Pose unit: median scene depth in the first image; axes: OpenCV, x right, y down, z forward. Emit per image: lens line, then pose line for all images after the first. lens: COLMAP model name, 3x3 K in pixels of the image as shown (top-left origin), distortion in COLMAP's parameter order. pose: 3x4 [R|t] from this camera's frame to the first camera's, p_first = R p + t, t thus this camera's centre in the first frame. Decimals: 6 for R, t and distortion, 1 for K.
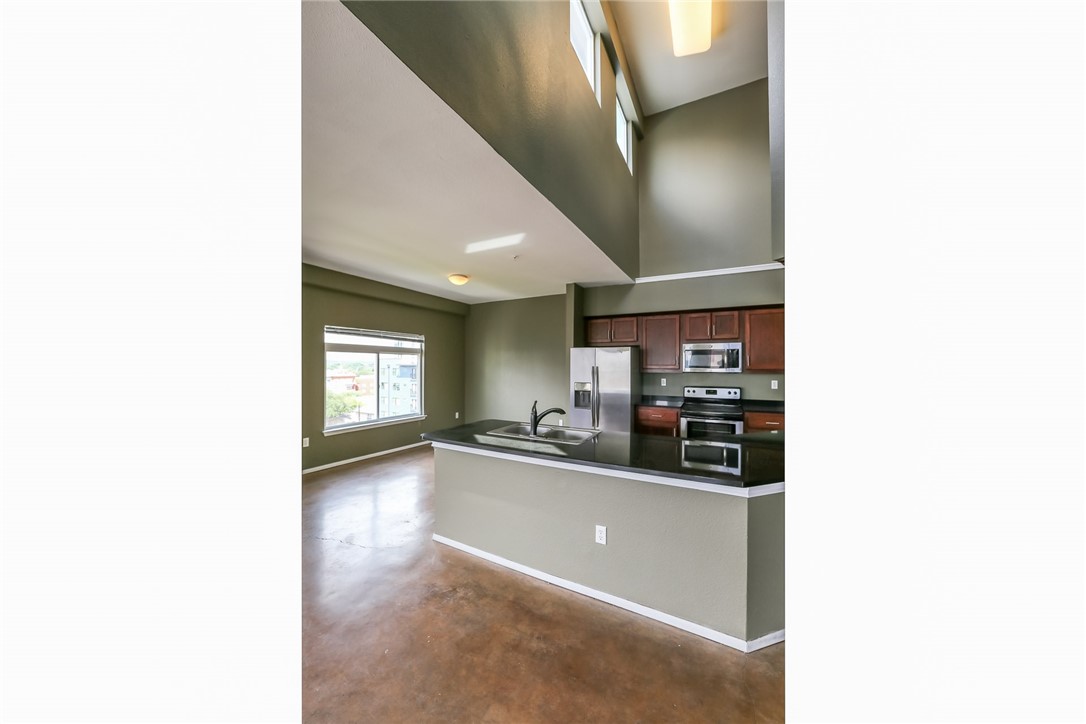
lens RADIAL K [[504.3, 0, 542.6], [0, 504.3, 362.8], [0, 0, 1]] dist [-0.027466, 0.000137]
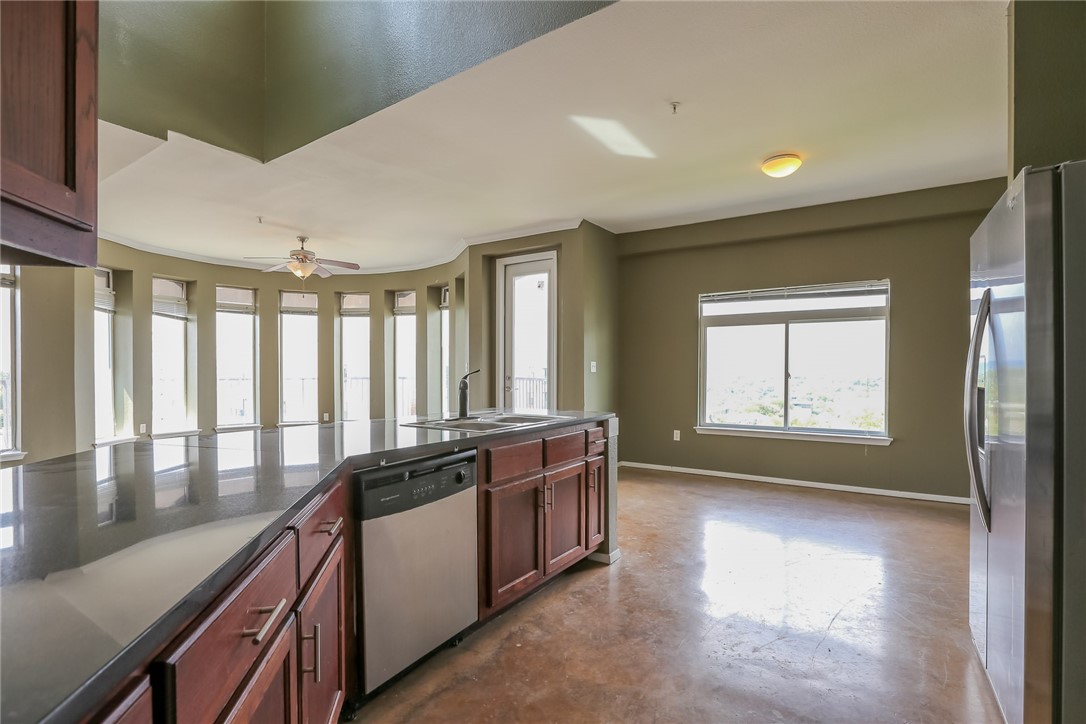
lens RADIAL K [[504.3, 0, 541.2], [0, 504.3, 361.5], [0, 0, 1]] dist [-0.027466, 0.000137]
pose [[-0.264986, -0.007795, -0.964221, 0.363664], [0.003683, 0.999952, -0.009097, 0.034058], [0.964245, -0.005962, -0.264945, 0.869973]]
